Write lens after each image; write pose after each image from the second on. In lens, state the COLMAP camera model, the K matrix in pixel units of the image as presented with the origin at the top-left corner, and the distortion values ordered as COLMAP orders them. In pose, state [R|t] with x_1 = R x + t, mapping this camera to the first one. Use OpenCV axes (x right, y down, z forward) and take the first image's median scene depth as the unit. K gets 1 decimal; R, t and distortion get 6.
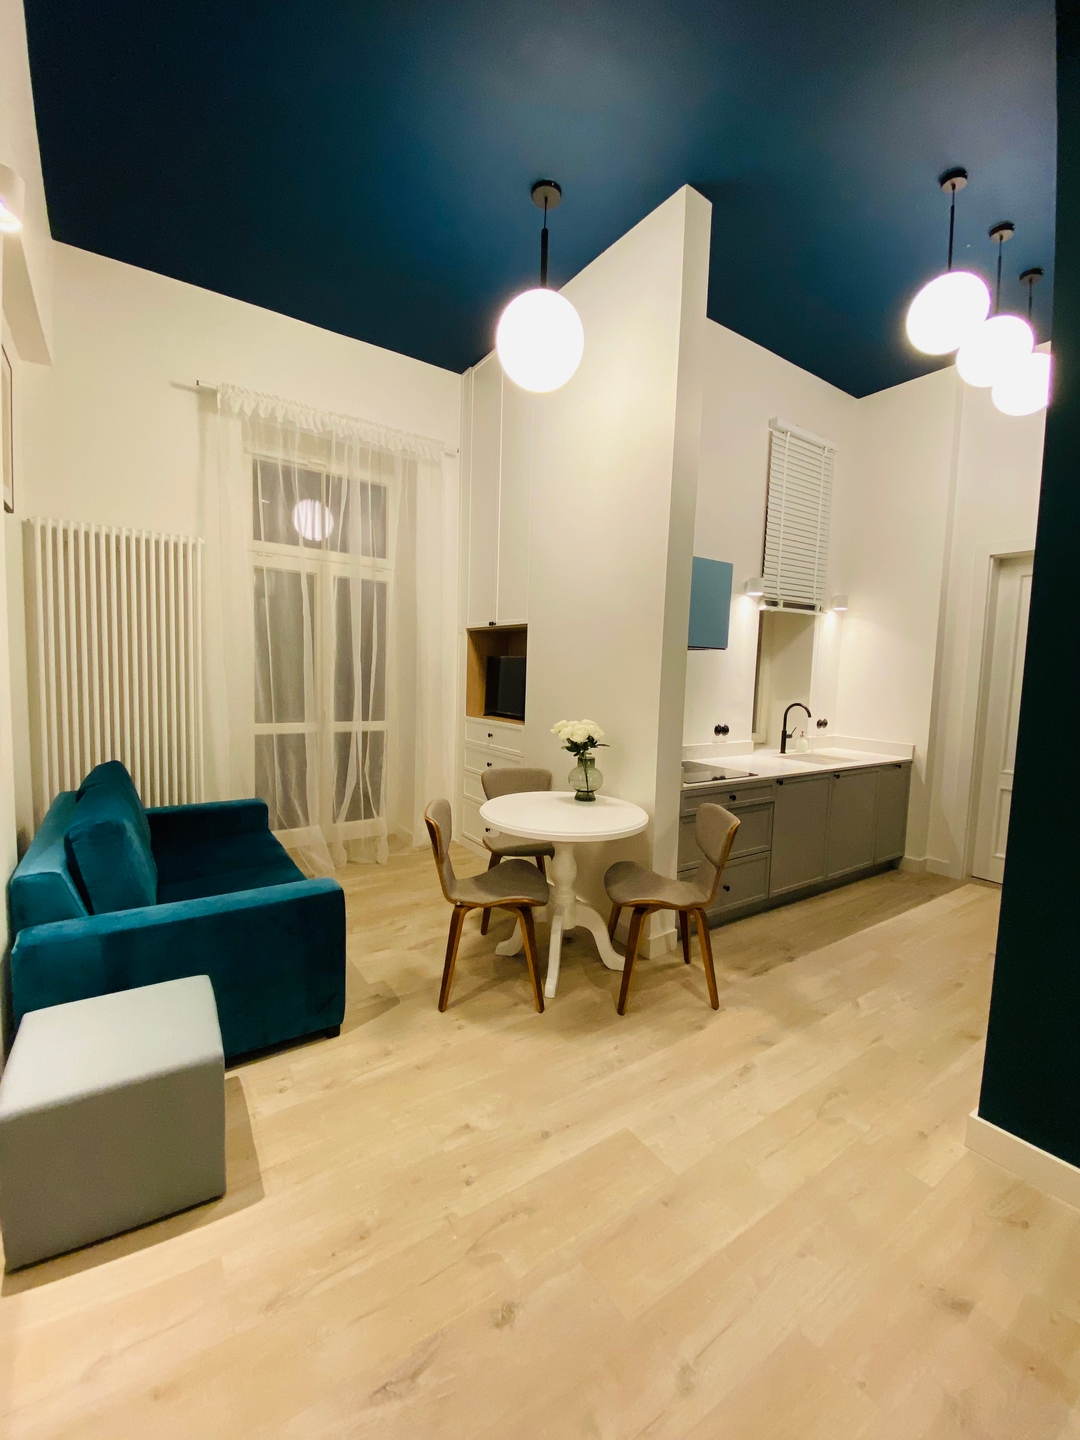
lens RADIAL K [[578.6, 0, 536.8], [0, 578.6, 715.8], [0, 0, 1]] dist [0.016795, -0.018441]
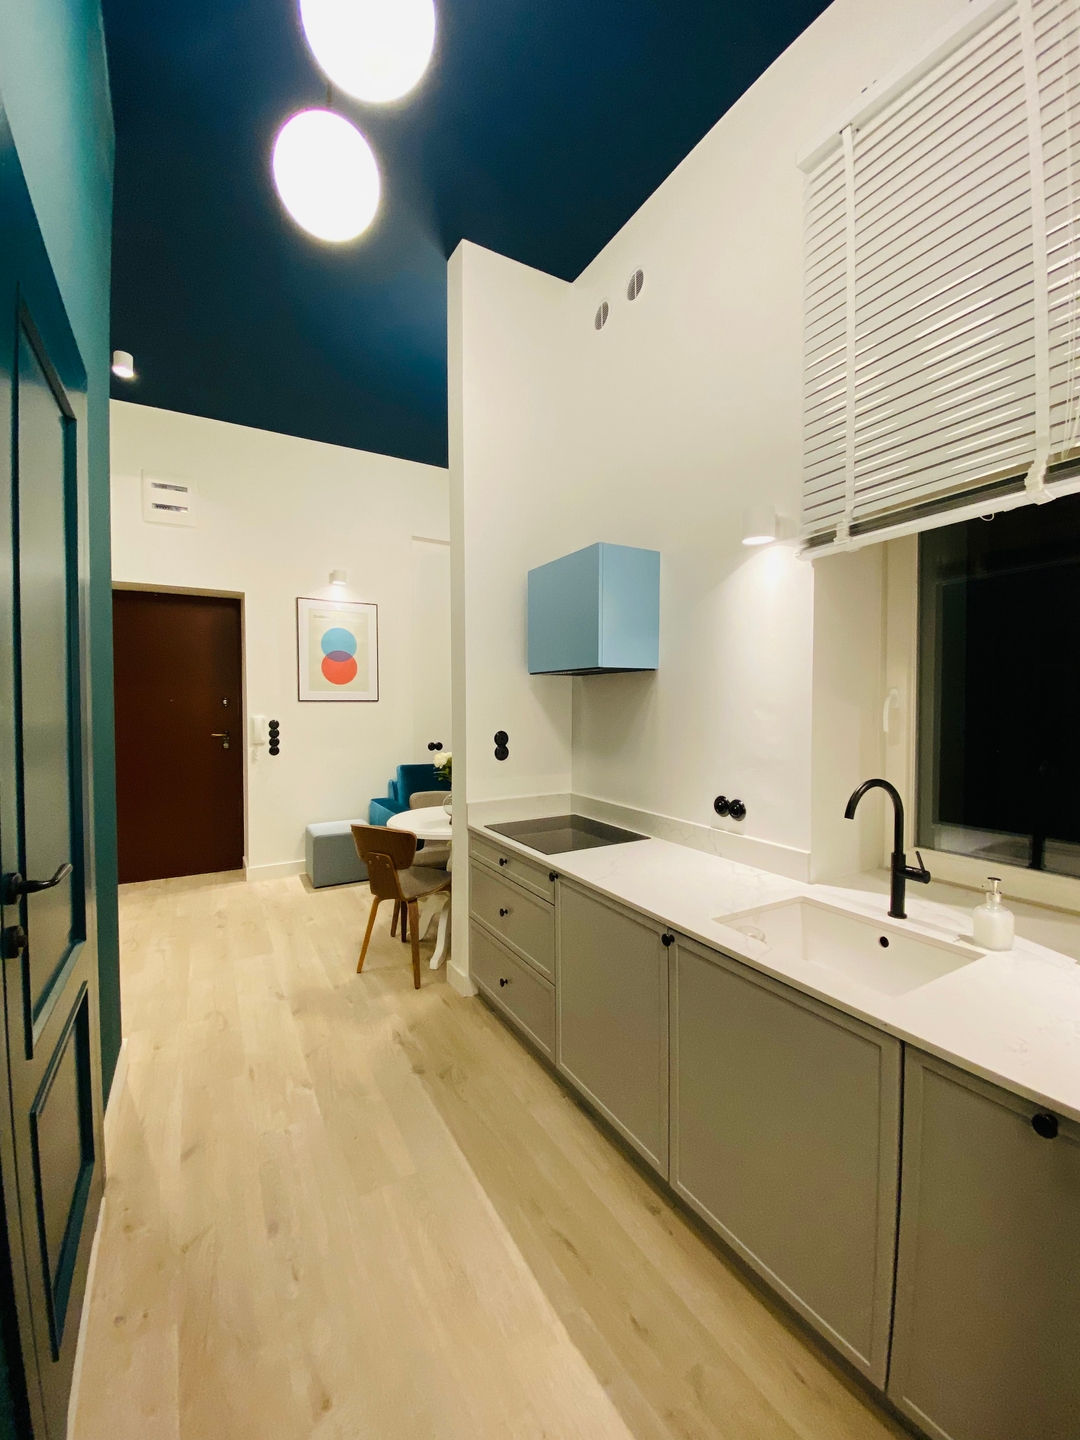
lens RADIAL K [[578.6, 0, 536.8], [0, 578.6, 715.8], [0, 0, 1]] dist [0.016795, -0.018441]
pose [[-0.066314, -0.006675, -0.997776, 0.871513], [-0.082976, 0.996551, -0.001152, -0.045084], [0.994343, 0.082715, -0.066639, 0.849541]]
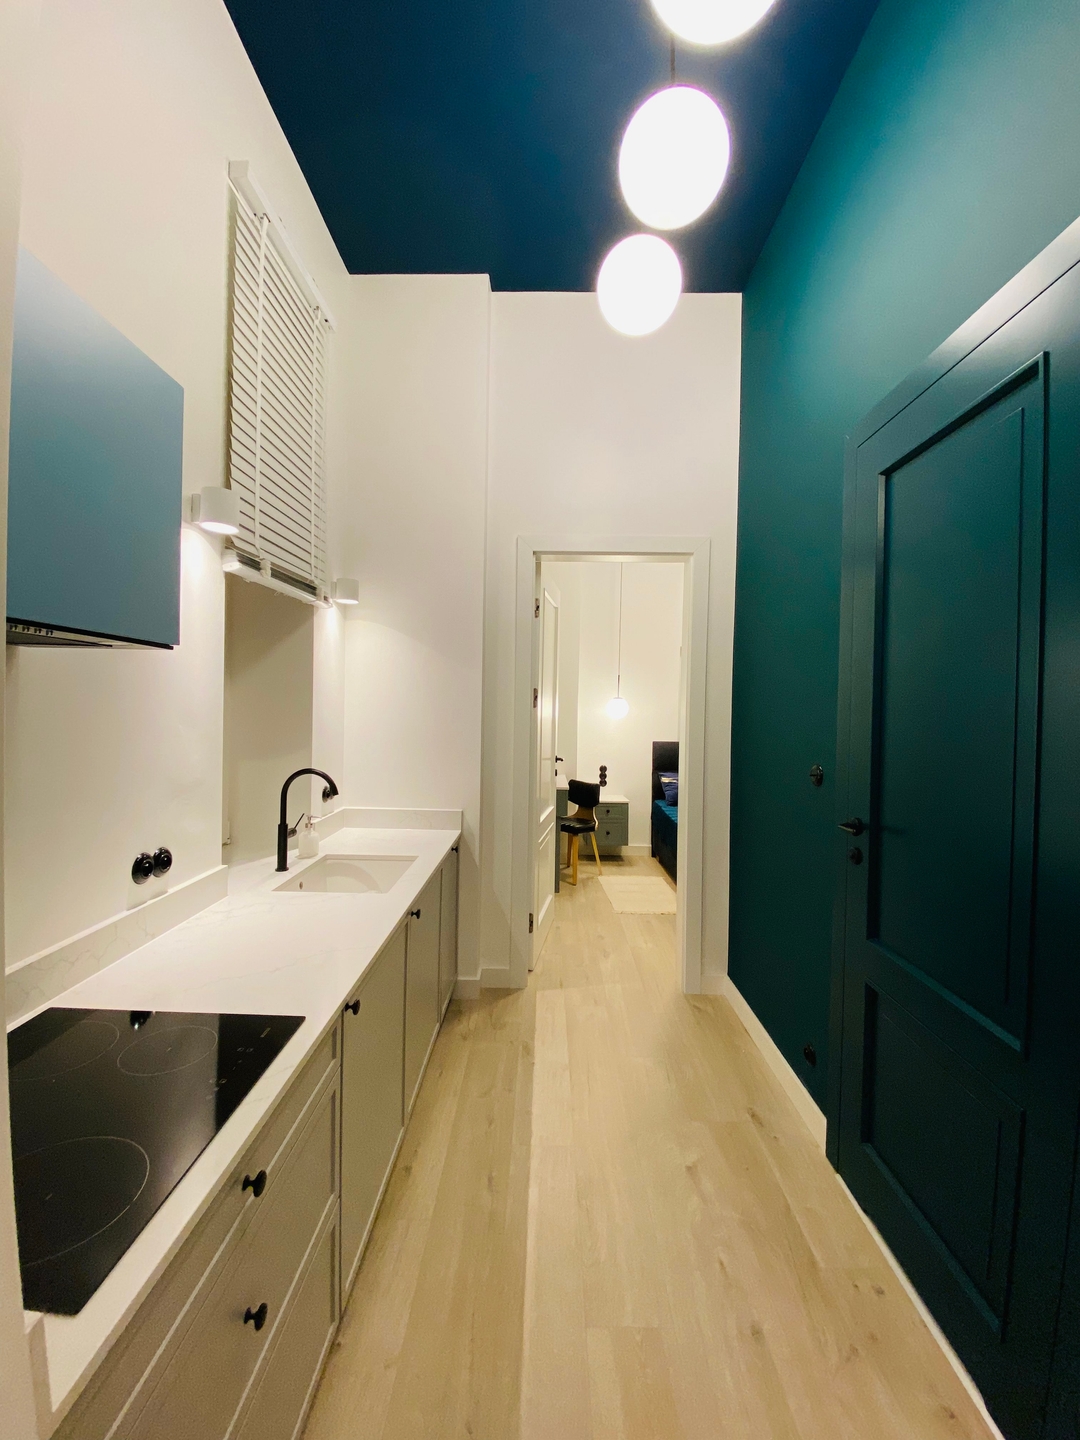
lens RADIAL K [[578.6, 0, 536.8], [0, 578.6, 715.8], [0, 0, 1]] dist [0.016795, -0.018441]
pose [[0.569536, -0.029194, 0.821448, 0.152504], [0.062530, 0.998012, -0.007885, -0.053945], [-0.819584, 0.055856, 0.570229, 0.569368]]
